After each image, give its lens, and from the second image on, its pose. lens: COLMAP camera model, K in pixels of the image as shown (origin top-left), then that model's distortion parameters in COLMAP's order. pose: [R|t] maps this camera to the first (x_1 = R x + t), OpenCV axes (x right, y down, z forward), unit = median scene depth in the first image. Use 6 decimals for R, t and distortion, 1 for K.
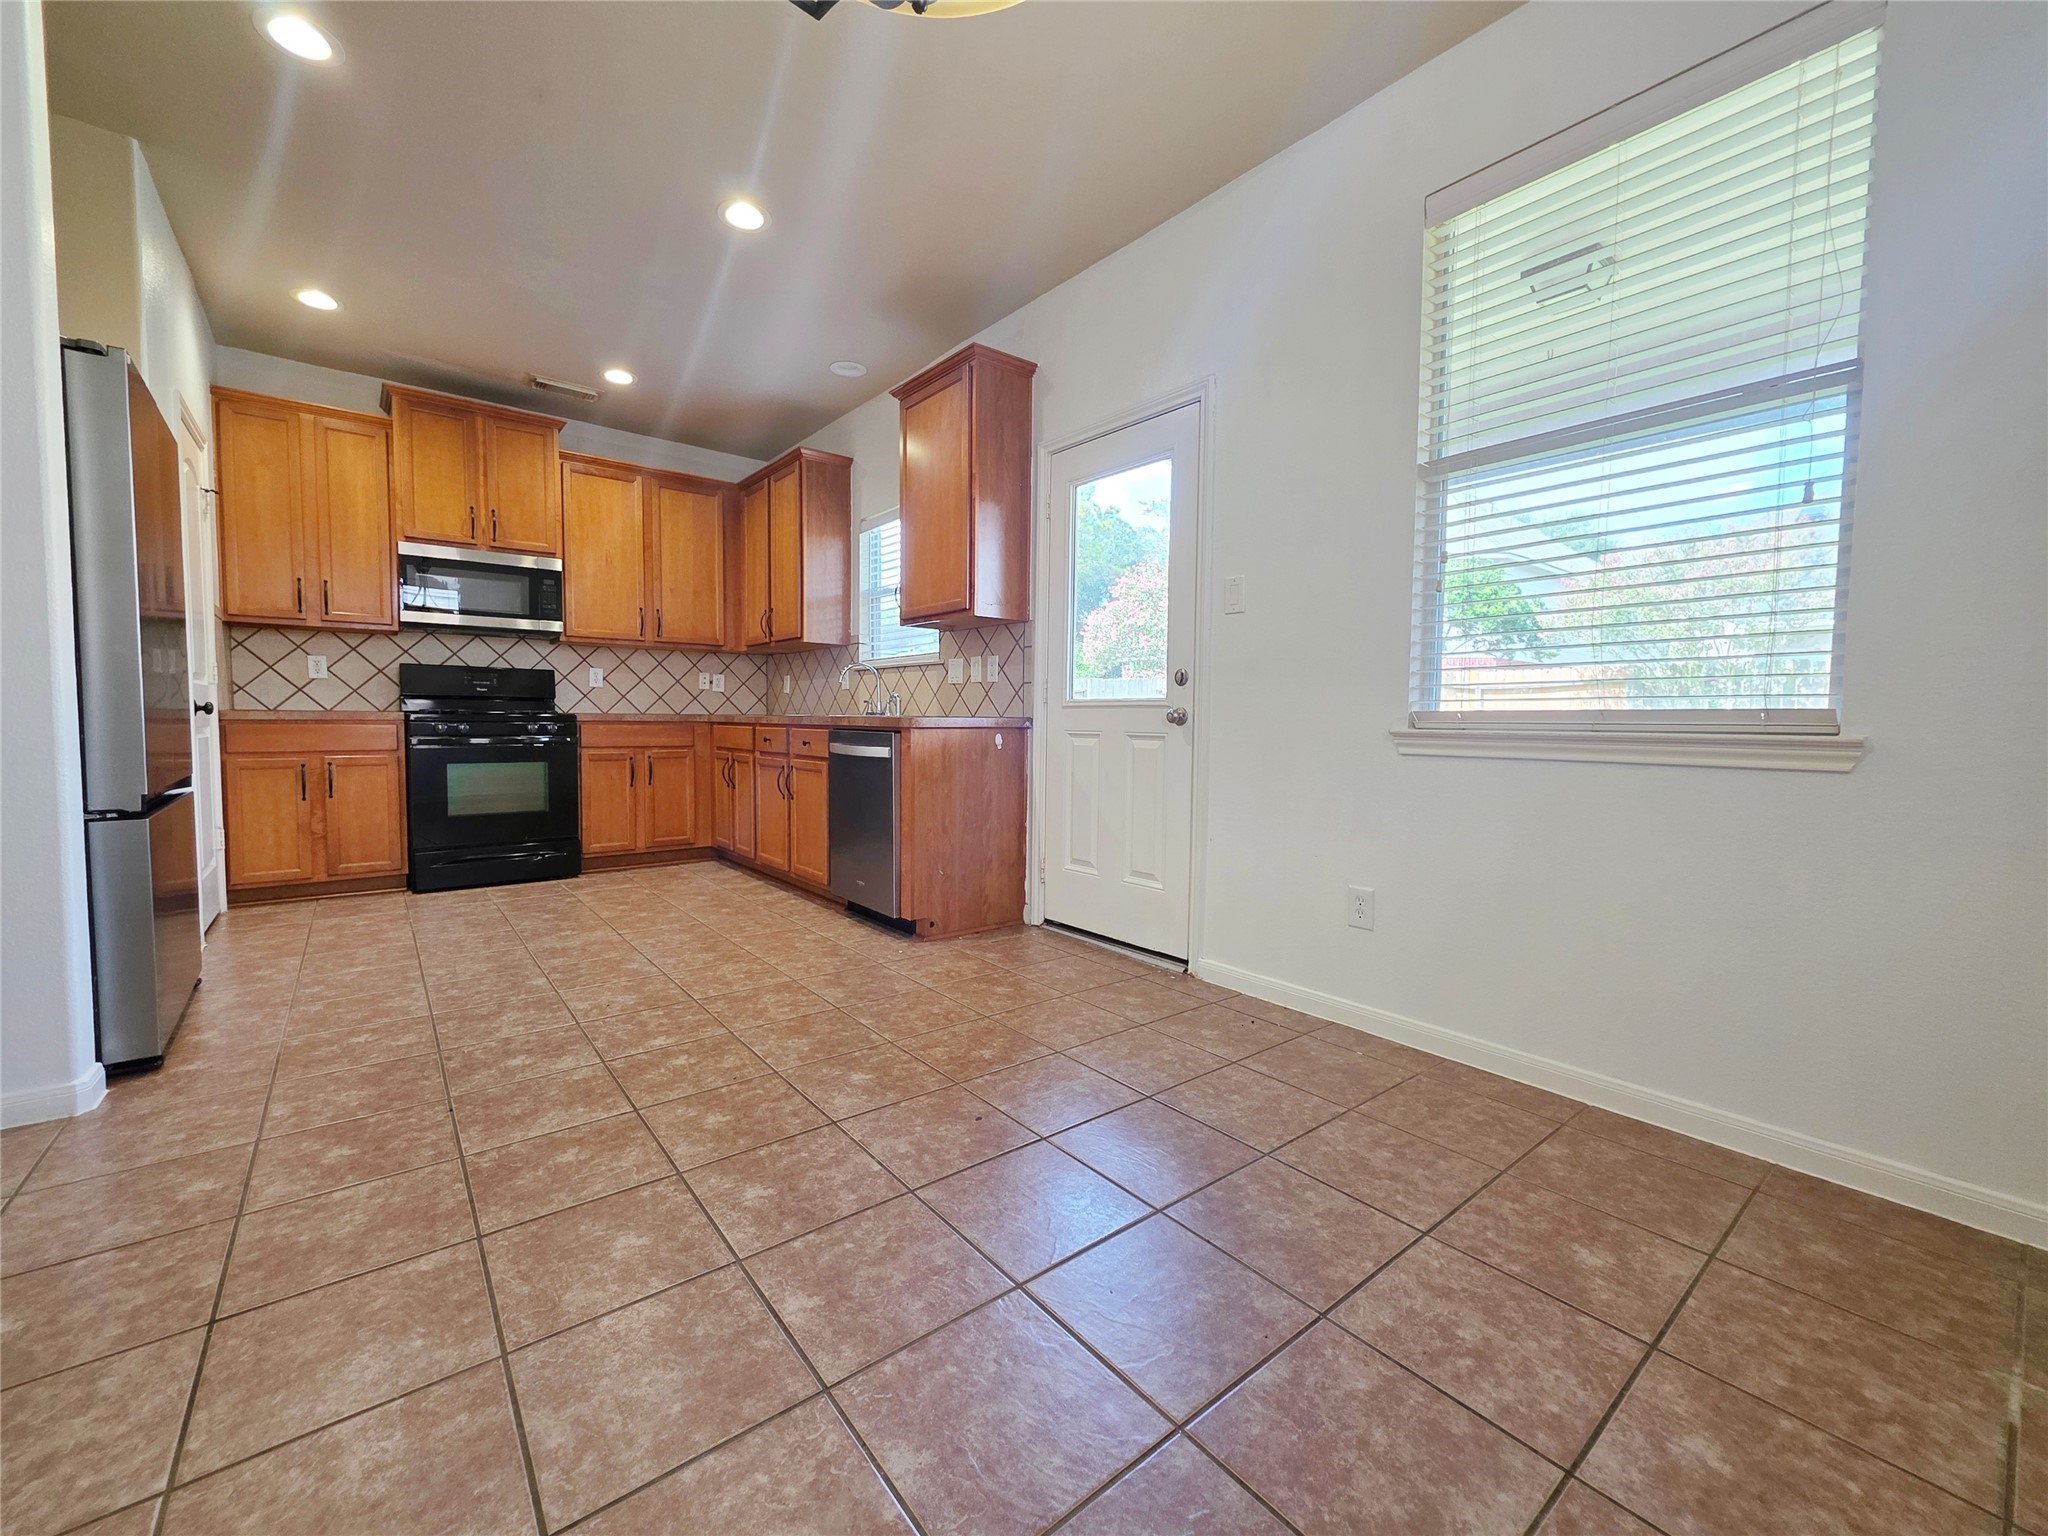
lens RADIAL K [[821.6, 0, 1023.3], [0, 821.6, 759.0], [0, 0, 1]] dist [0.000269, -0.000304]
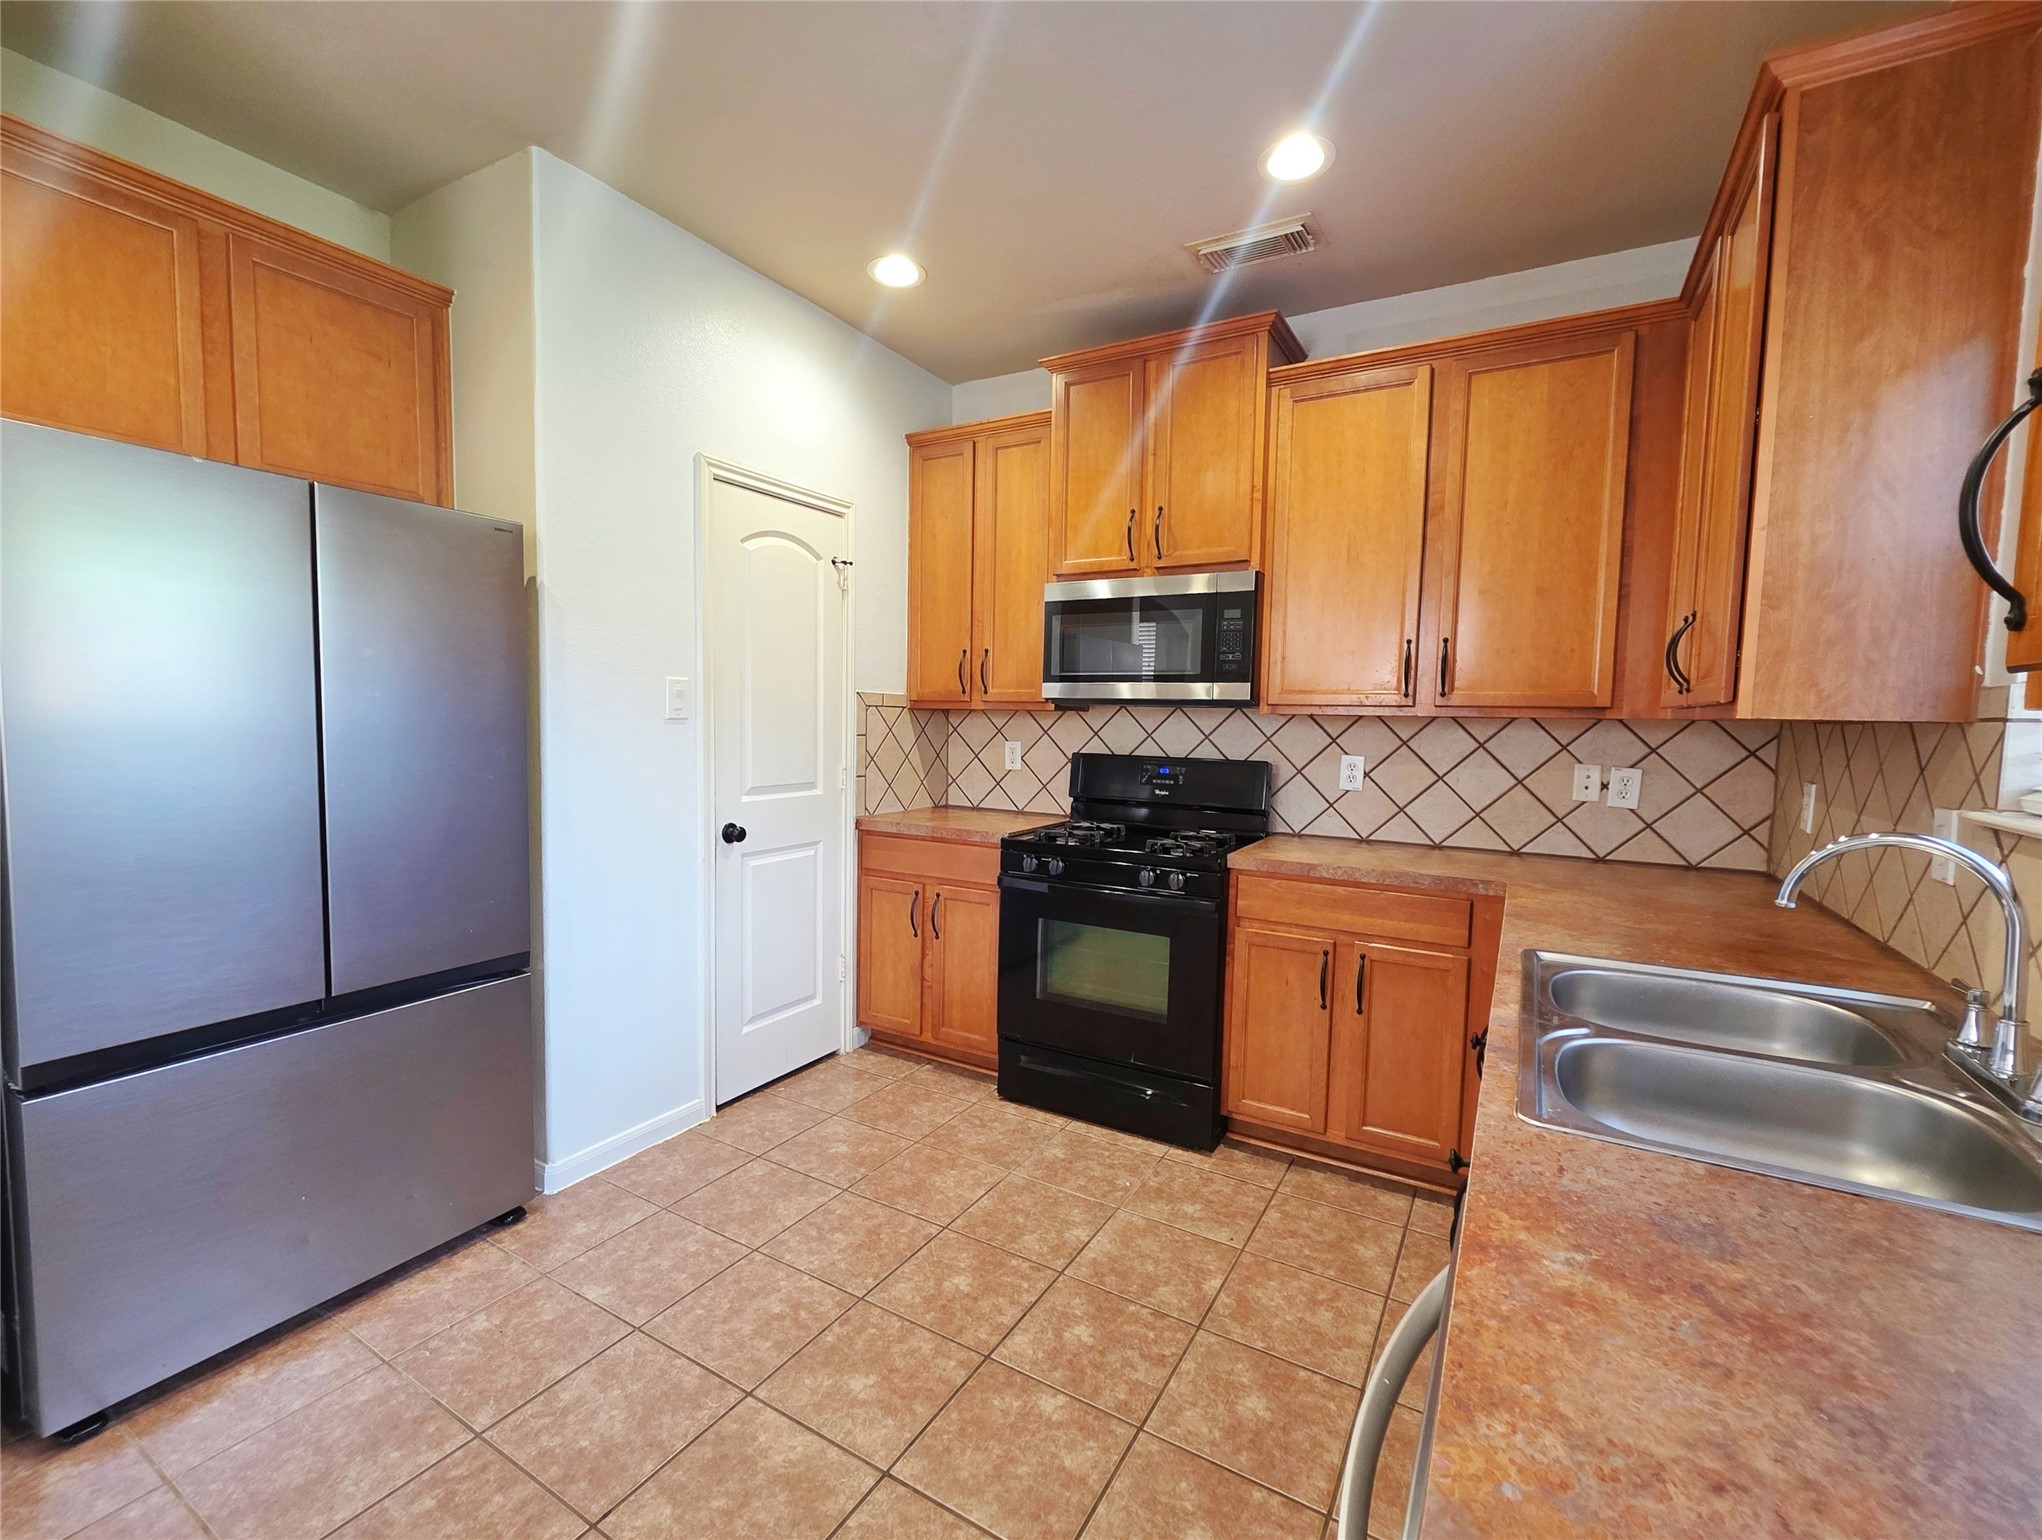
lens RADIAL K [[877.7, 0, 1015.6], [0, 877.7, 765.4], [0, 0, 1]] dist [-0.007703, 0.000408]
pose [[0.338402, 0.054988, -0.939394, -0.071171], [-0.065493, 0.997247, 0.034782, -0.155765], [0.938720, 0.049753, 0.341071, 0.839868]]
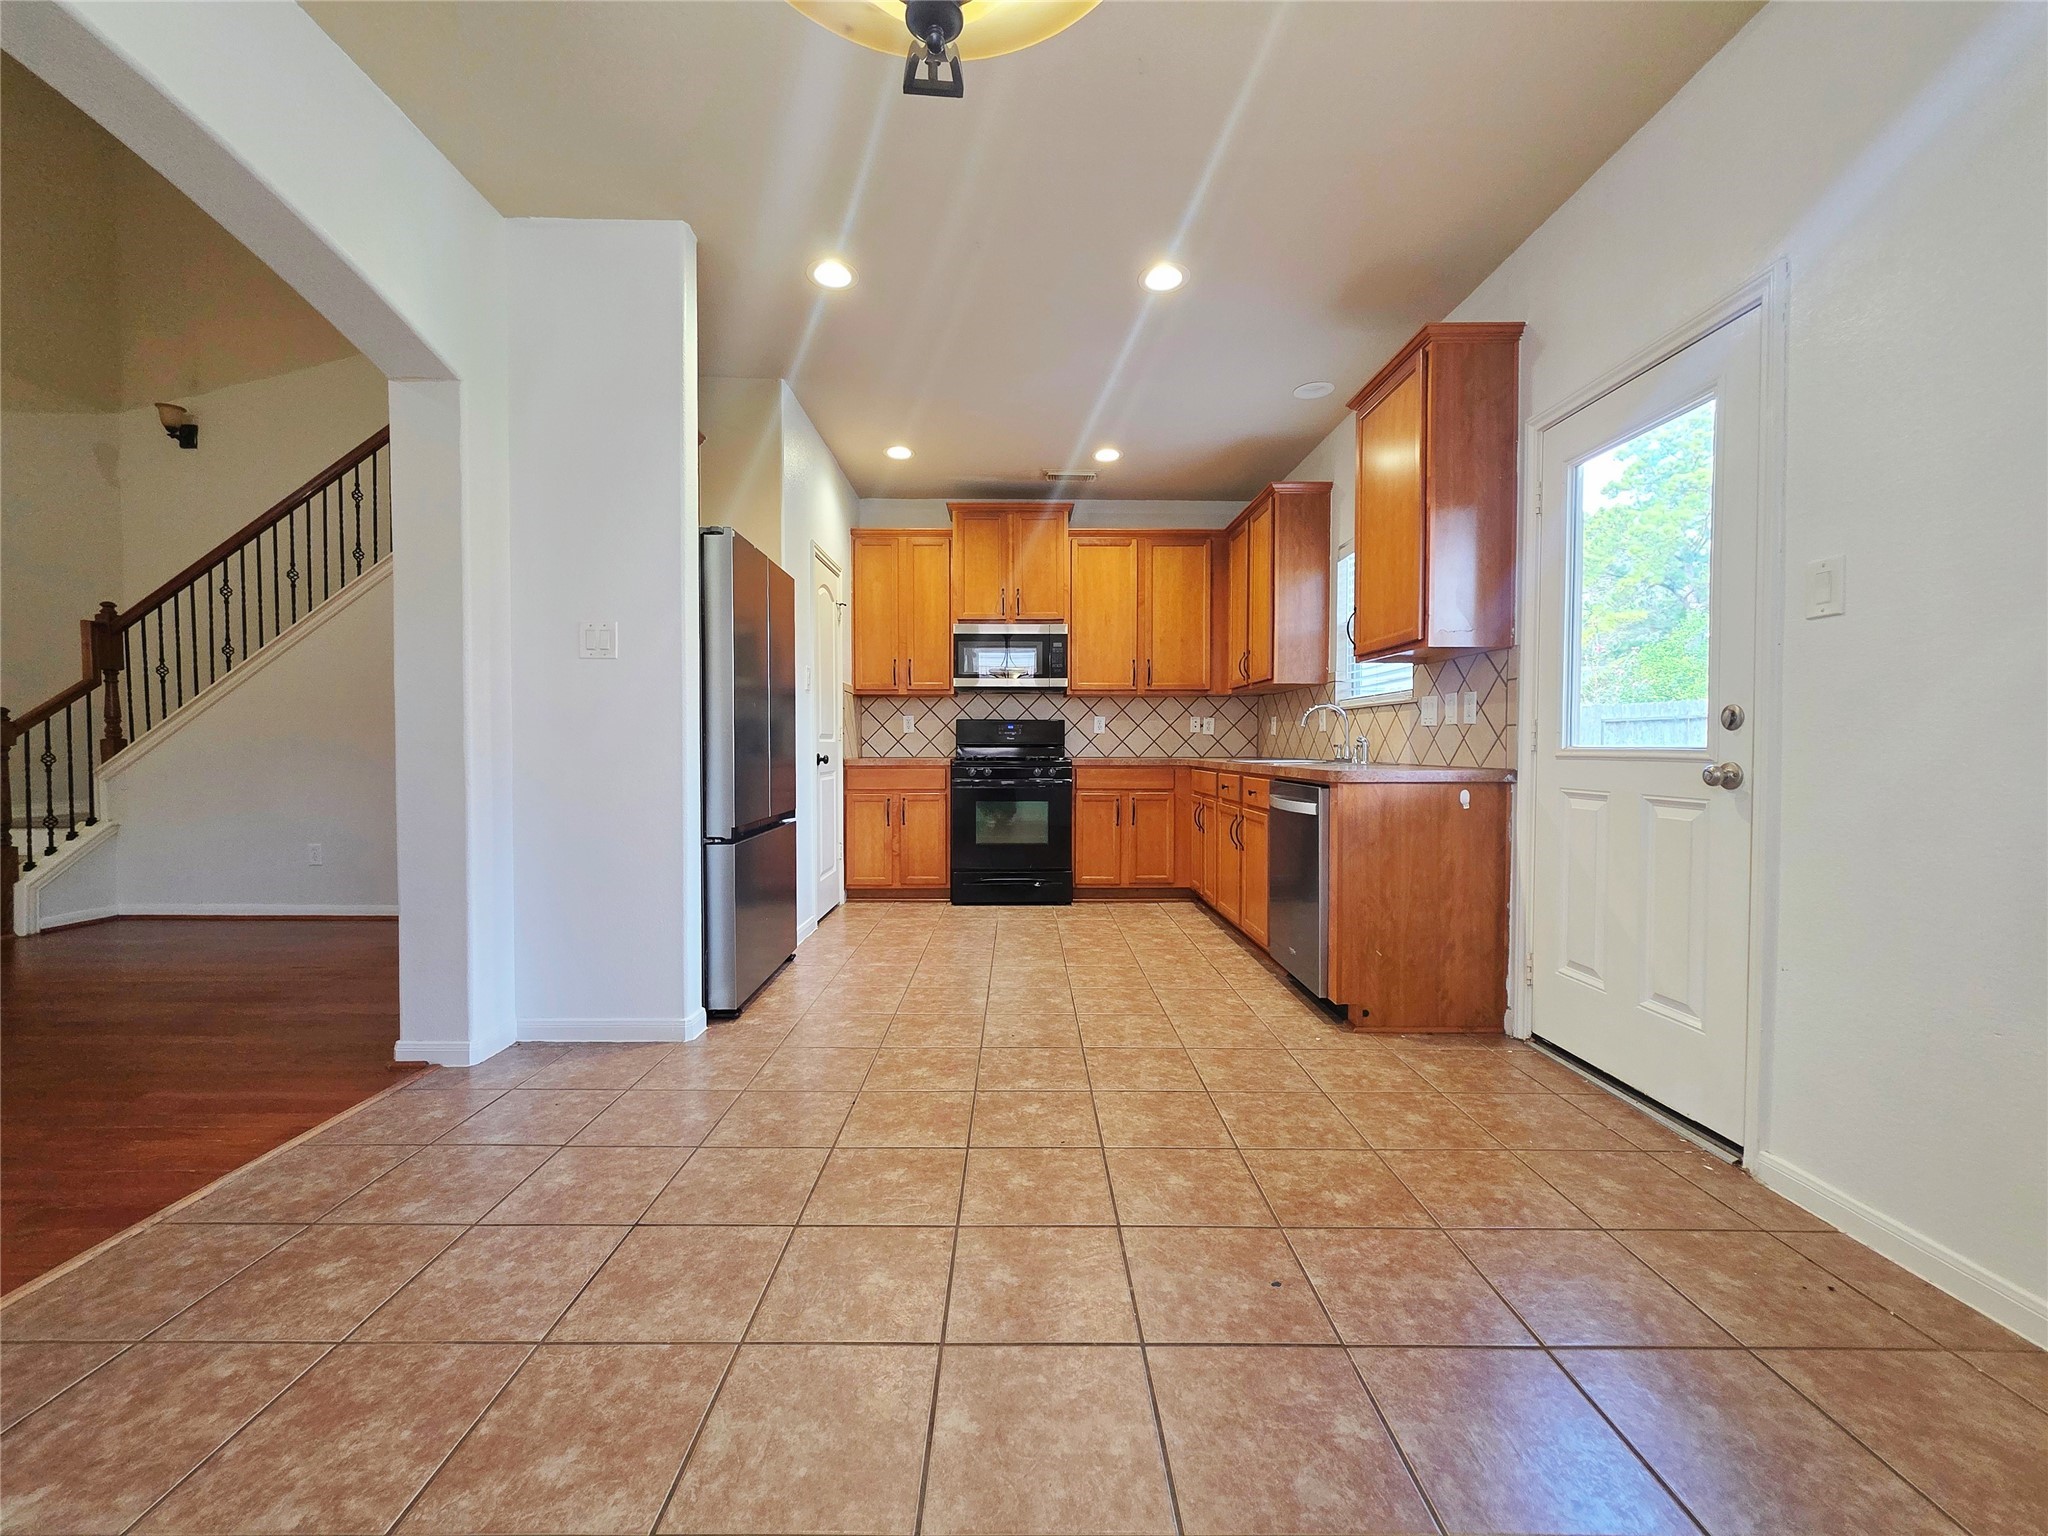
lens RADIAL K [[821.6, 0, 1025.9], [0, 821.6, 759.7], [0, 0, 1]] dist [0.000269, -0.000304]
pose [[0.781837, 0.002005, -0.623479, 0.135496], [-0.024431, 0.999325, -0.027423, -0.027449], [0.623004, 0.036673, 0.781359, 0.100267]]
